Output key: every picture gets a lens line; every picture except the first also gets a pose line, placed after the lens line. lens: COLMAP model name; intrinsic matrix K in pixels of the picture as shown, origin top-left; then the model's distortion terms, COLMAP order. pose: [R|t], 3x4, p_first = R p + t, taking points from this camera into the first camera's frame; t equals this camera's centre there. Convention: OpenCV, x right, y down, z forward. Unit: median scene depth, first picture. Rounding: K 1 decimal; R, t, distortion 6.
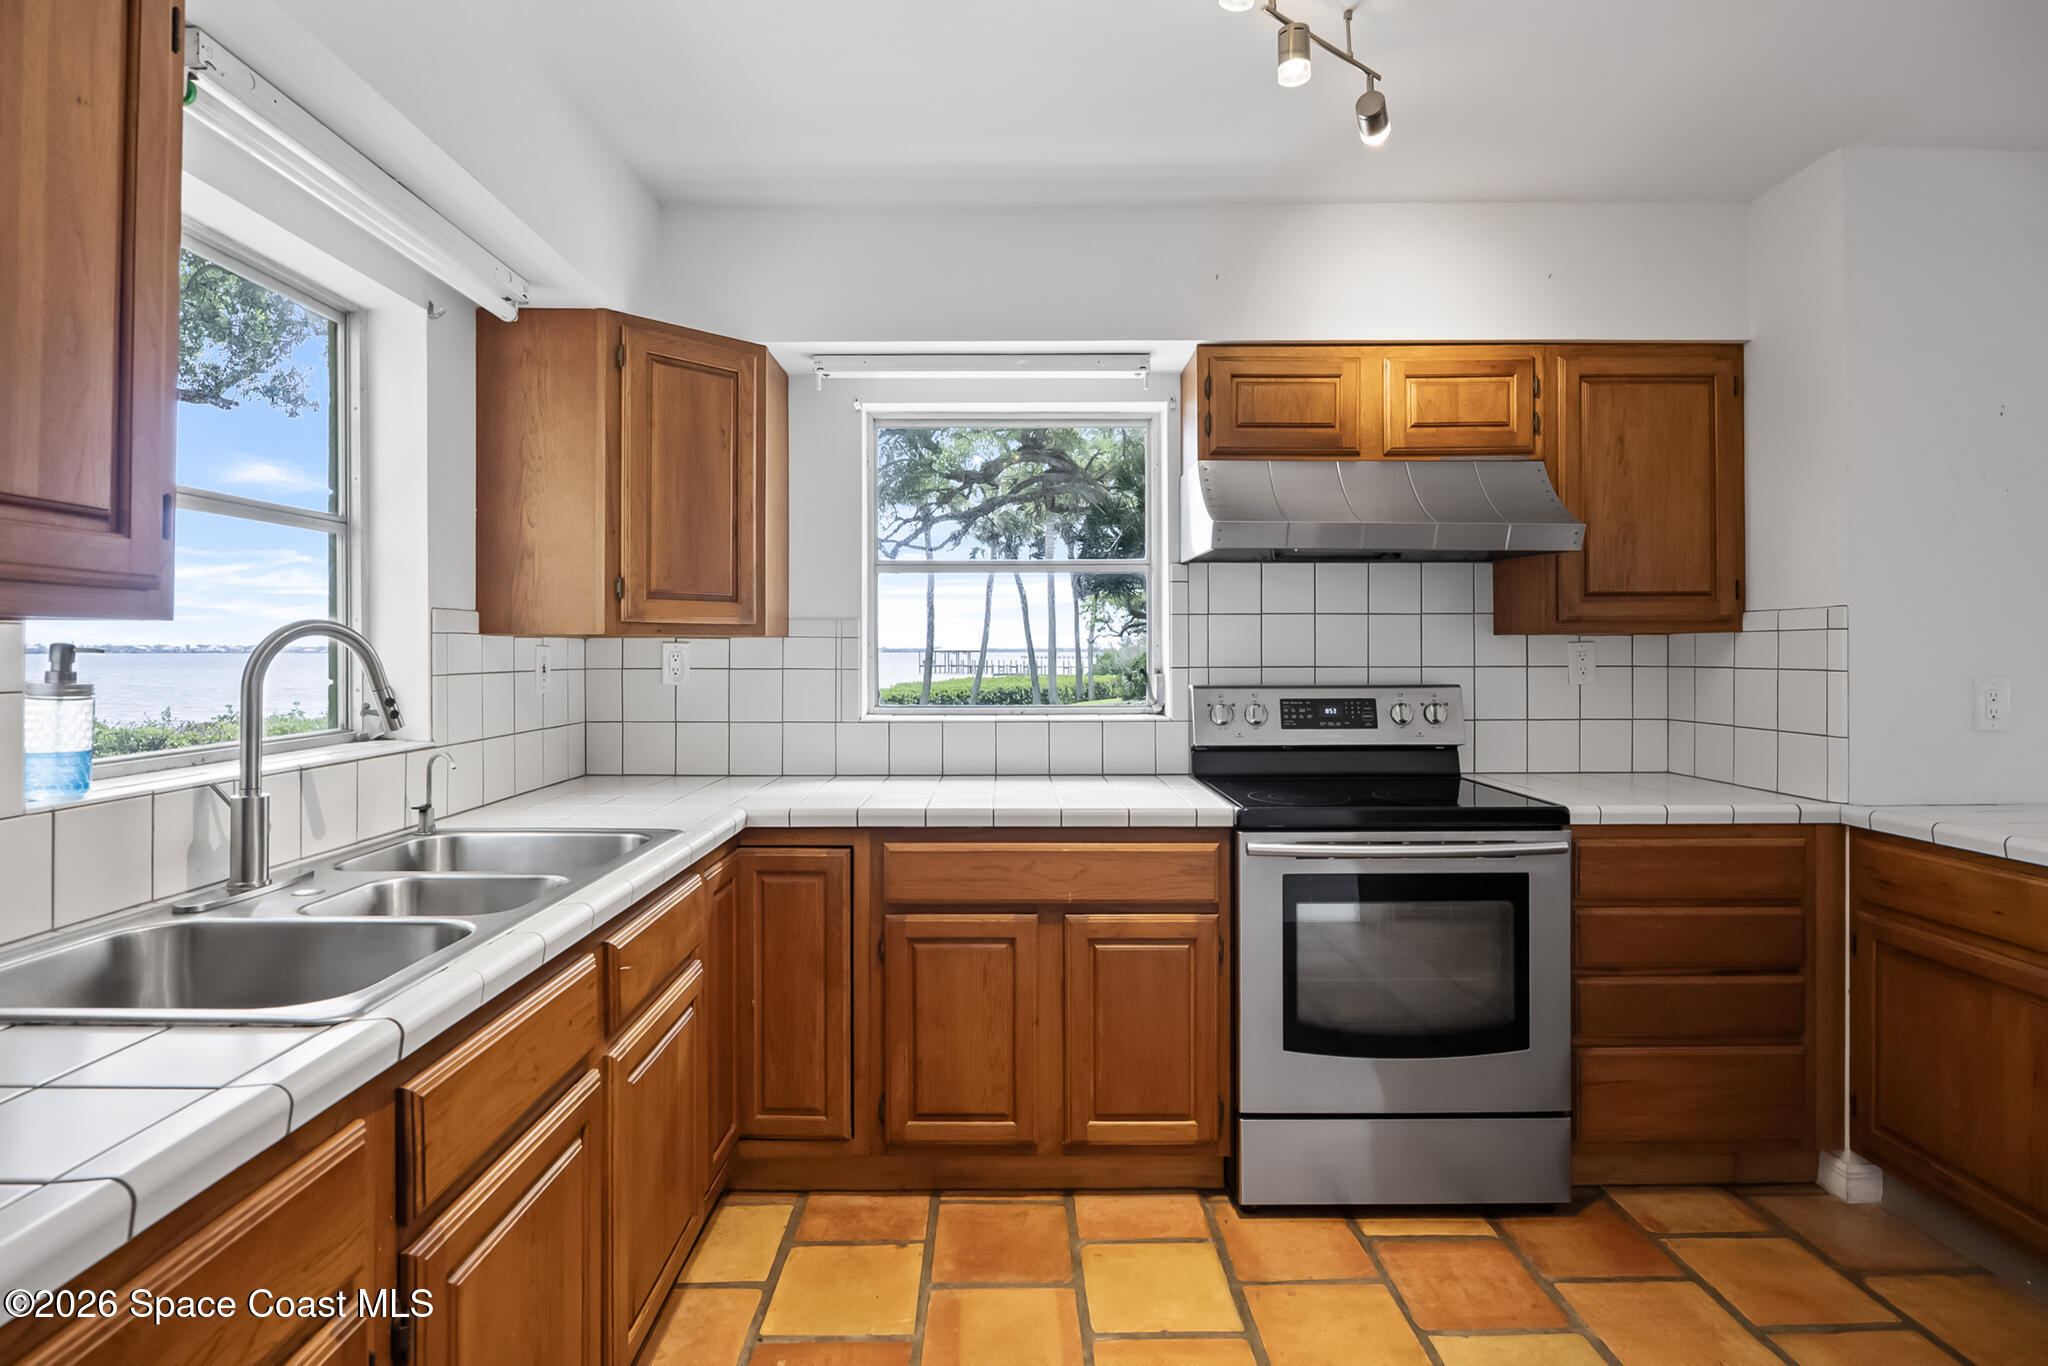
lens RADIAL K [[1024.7, 0, 1015.7], [0, 1024.7, 649.3], [0, 0, 1]] dist [-0.003826, -0.000496]
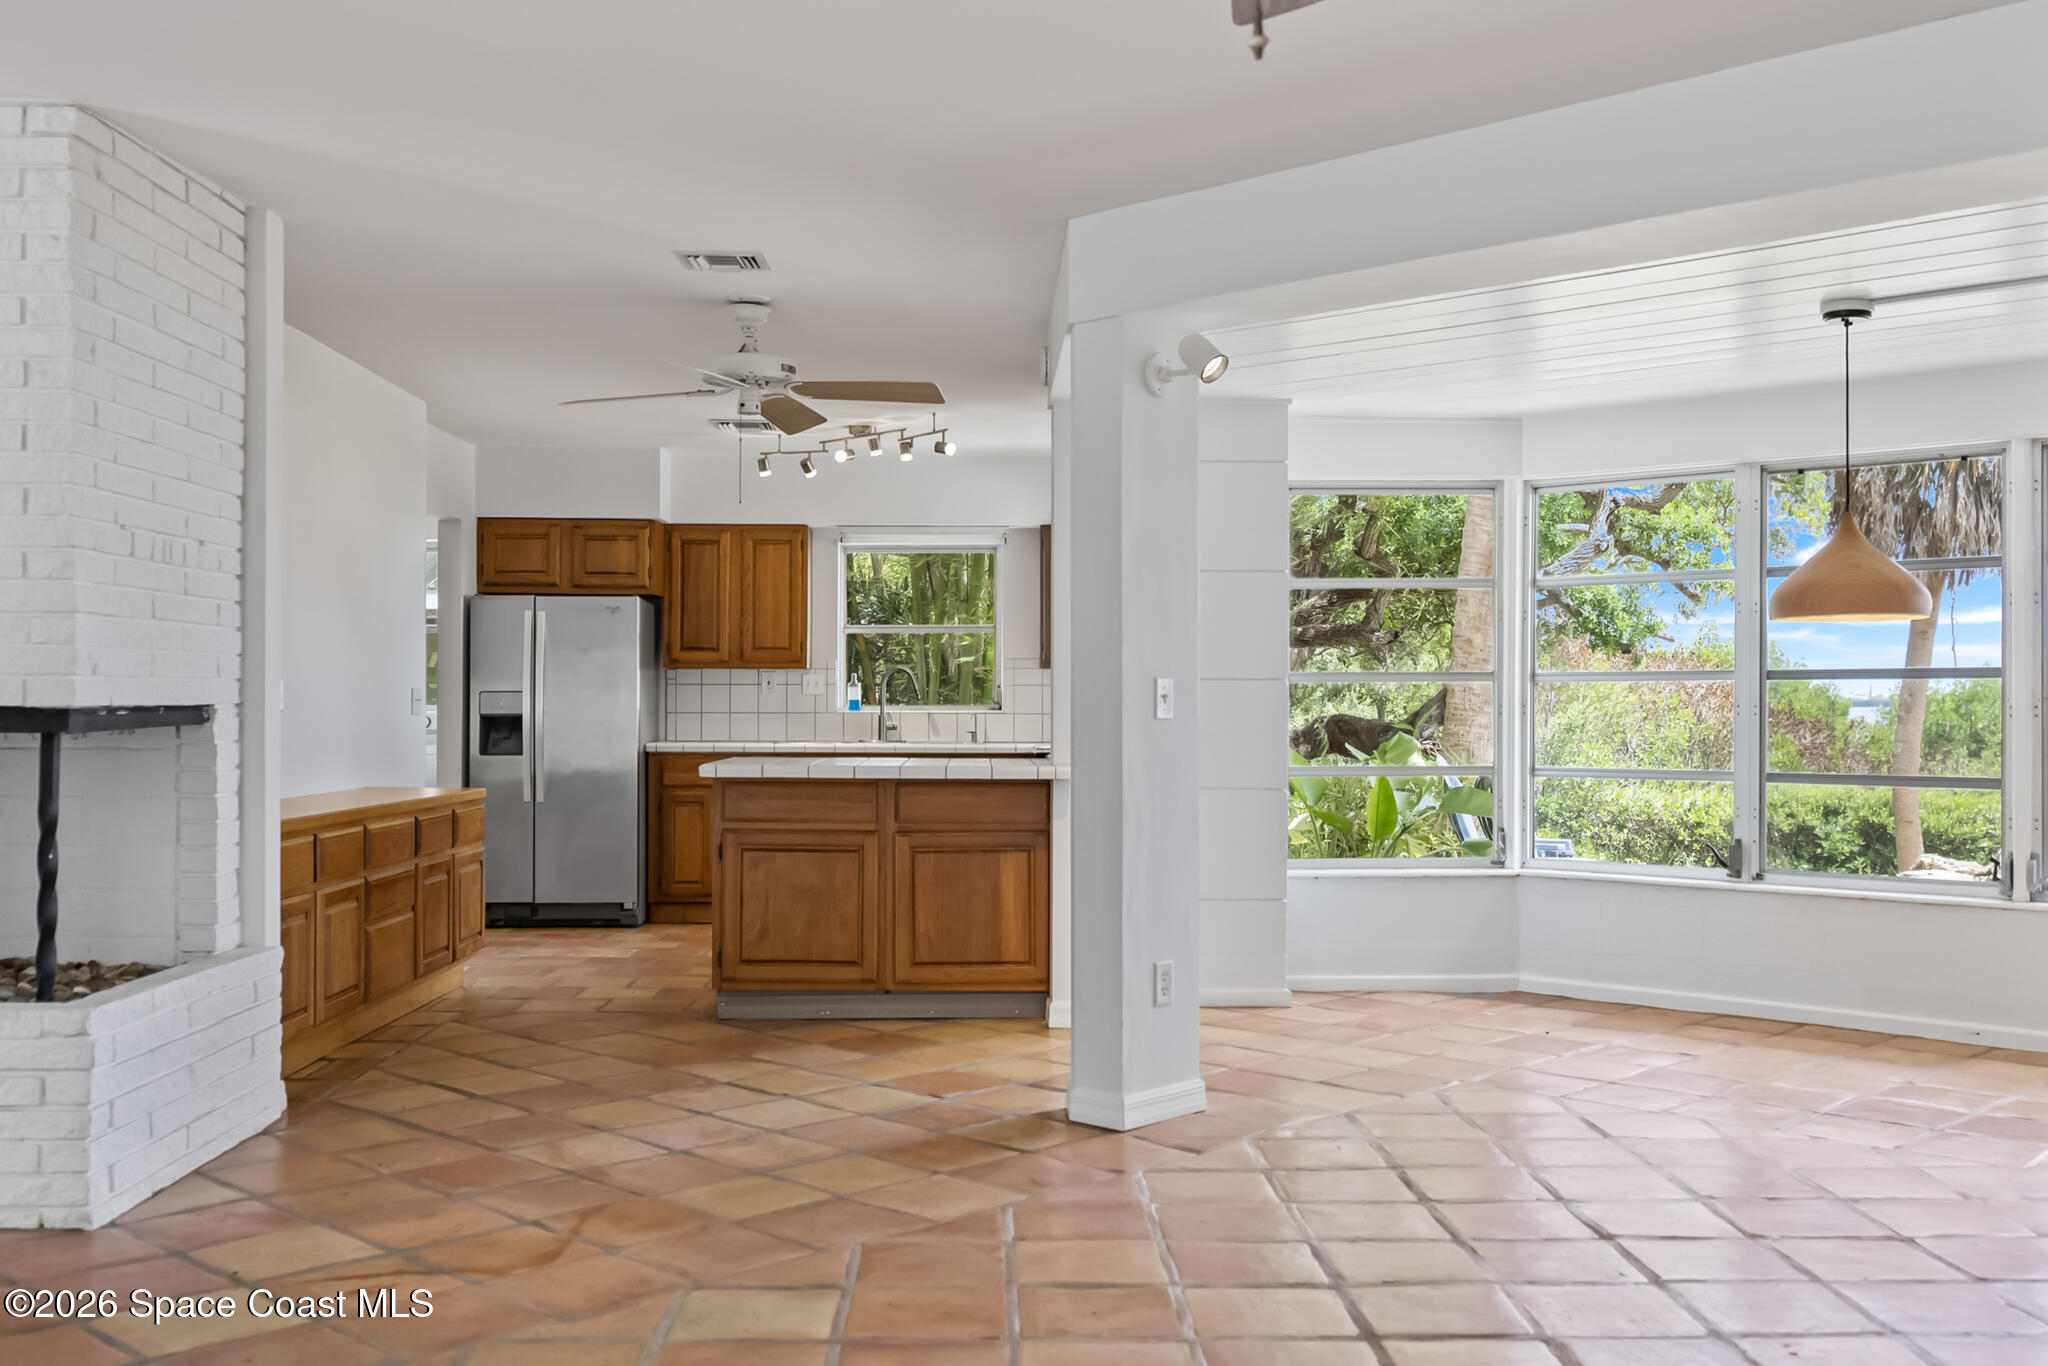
lens RADIAL K [[1955.4, 0, 1024.0], [0, 1955.4, 683.0], [0, 0, 1]] dist [0.004787, -0.006906]
pose [[0.014168, -0.009366, -0.999856, 3.893540], [-0.000285, 0.999956, -0.009371, 0.059732], [0.999900, 0.000418, 0.014165, 0.884958]]
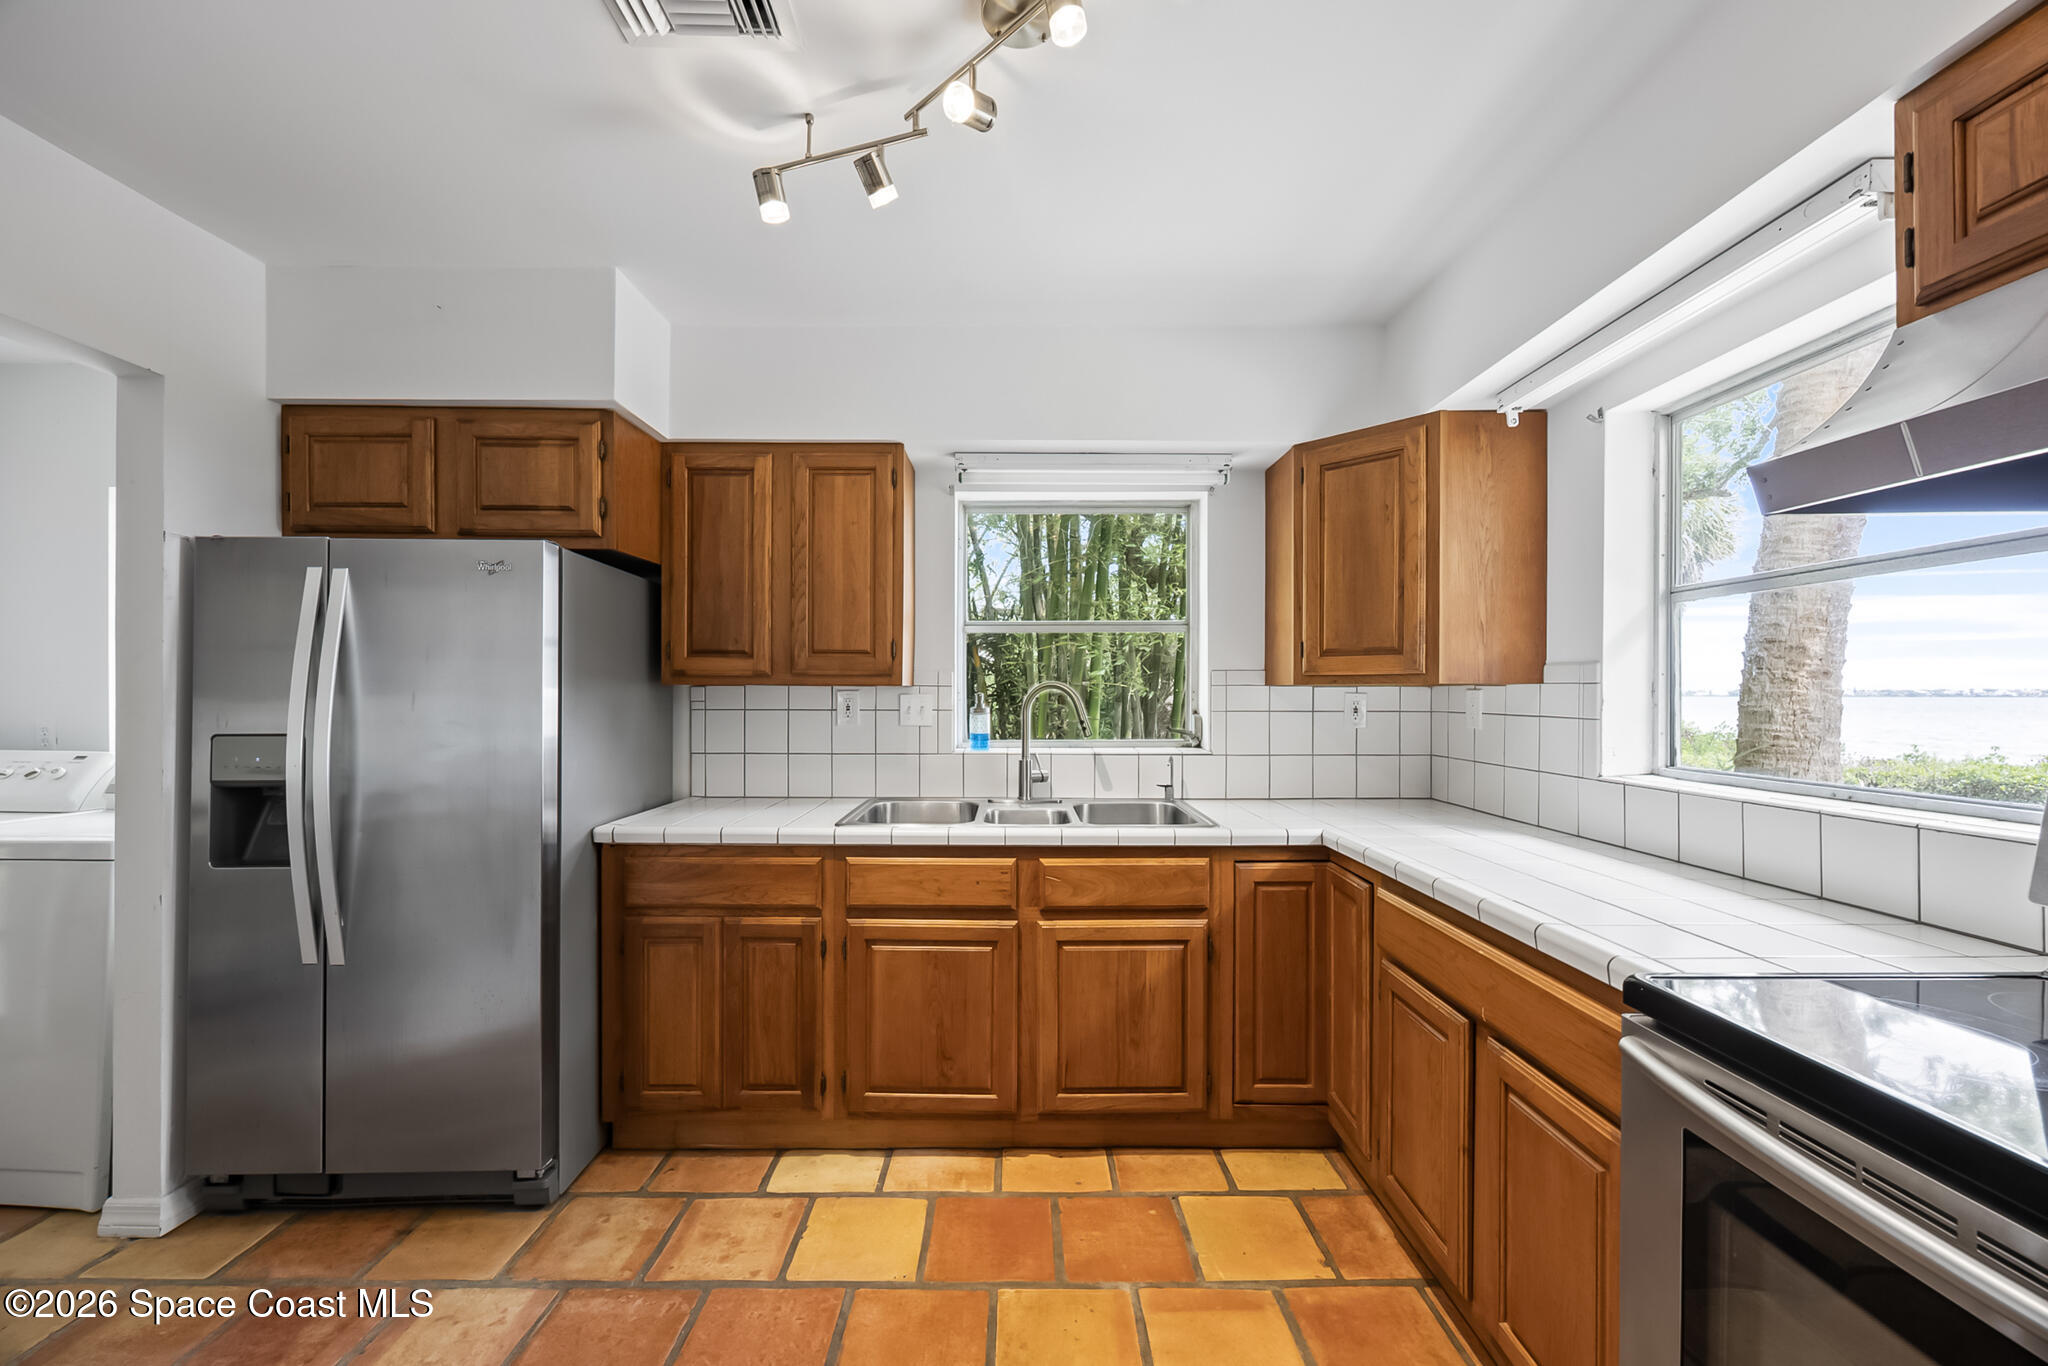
lens RADIAL K [[783.9, 0, 1019.9], [0, 783.9, 697.8], [0, 0, 1]] dist [-0.003688, -0.000155]
pose [[-0.003369, 0.007509, -0.999966, 0.629419], [-0.001122, 0.999971, 0.007513, -0.004420], [0.999994, 0.001147, -0.003360, 0.626973]]
